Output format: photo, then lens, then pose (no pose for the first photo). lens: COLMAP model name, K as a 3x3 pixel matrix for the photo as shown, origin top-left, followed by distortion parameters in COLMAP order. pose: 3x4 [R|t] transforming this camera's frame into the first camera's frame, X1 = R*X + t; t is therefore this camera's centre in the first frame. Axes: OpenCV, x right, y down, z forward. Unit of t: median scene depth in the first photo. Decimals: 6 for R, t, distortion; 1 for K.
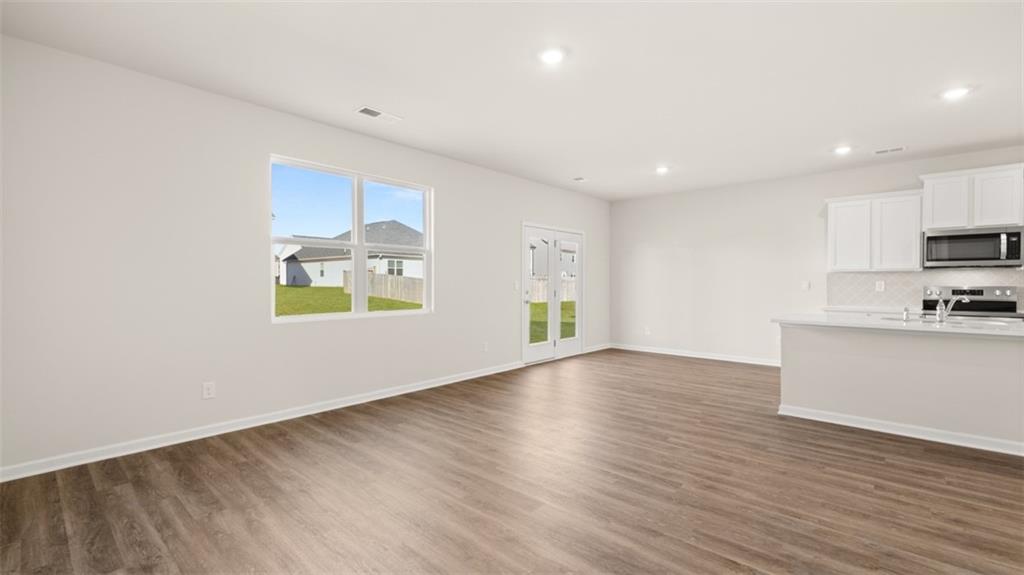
lens RADIAL K [[441.3, 0, 512.0], [0, 441.3, 287.5], [0, 0, 1]] dist [0.002530, 0.000565]
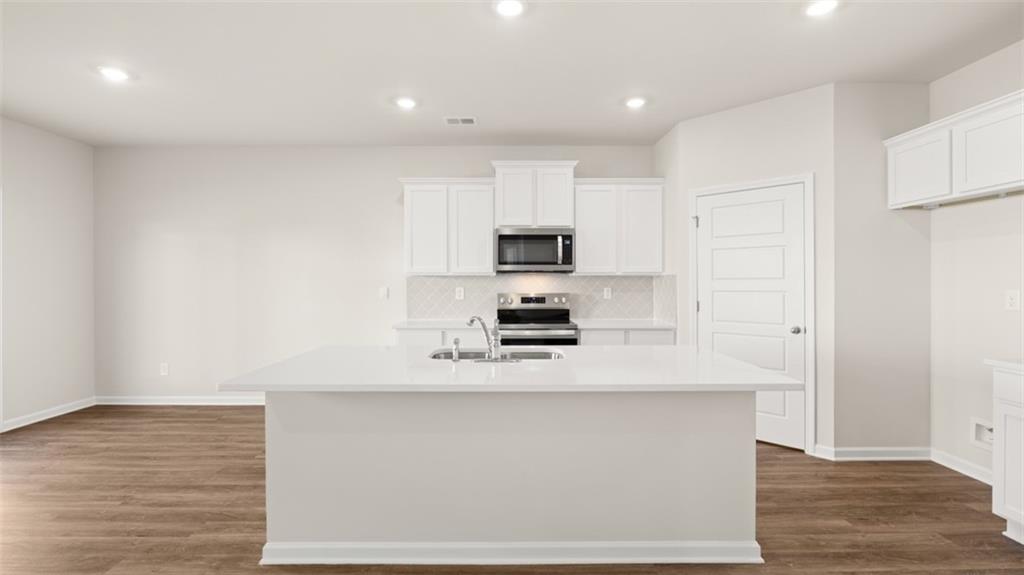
lens RADIAL K [[450.0, 0, 511.1], [0, 450.0, 284.7], [0, 0, 1]] dist [-0.001242, 0.000130]
pose [[0.745709, -0.005573, 0.666249, 0.421065], [0.007669, 0.999971, -0.000220, -0.021988], [-0.666228, 0.005274, 0.745729, 0.380112]]
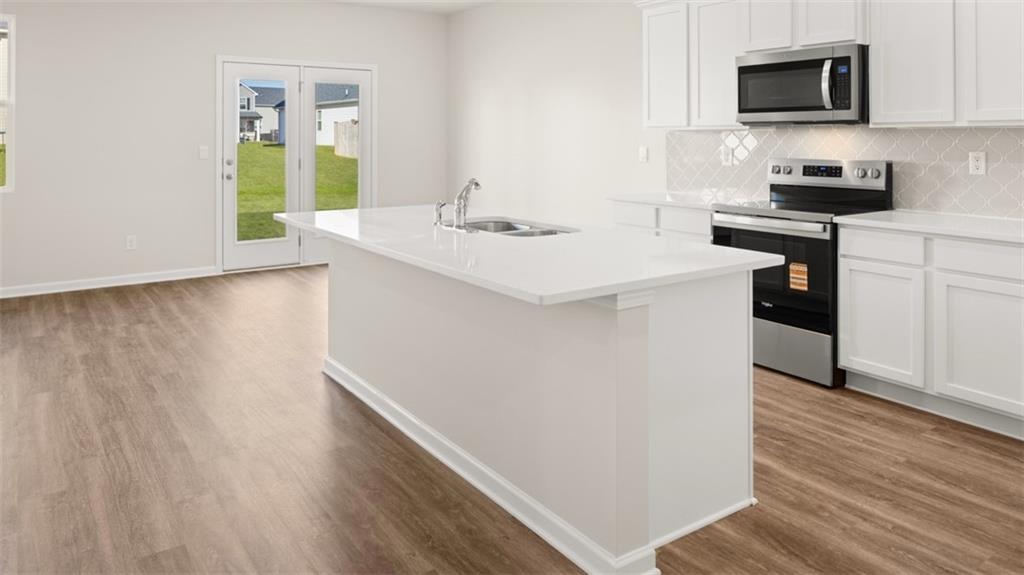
lens RADIAL K [[704.8, 0, 498.8], [0, 704.8, 134.5], [0, 0, 1]] dist [-0.006160, -0.000633]
pose [[0.969847, -0.001769, -0.243707, 0.936309], [-0.002091, 0.999876, -0.015576, -0.020280], [0.243704, 0.015616, 0.969724, 0.106735]]
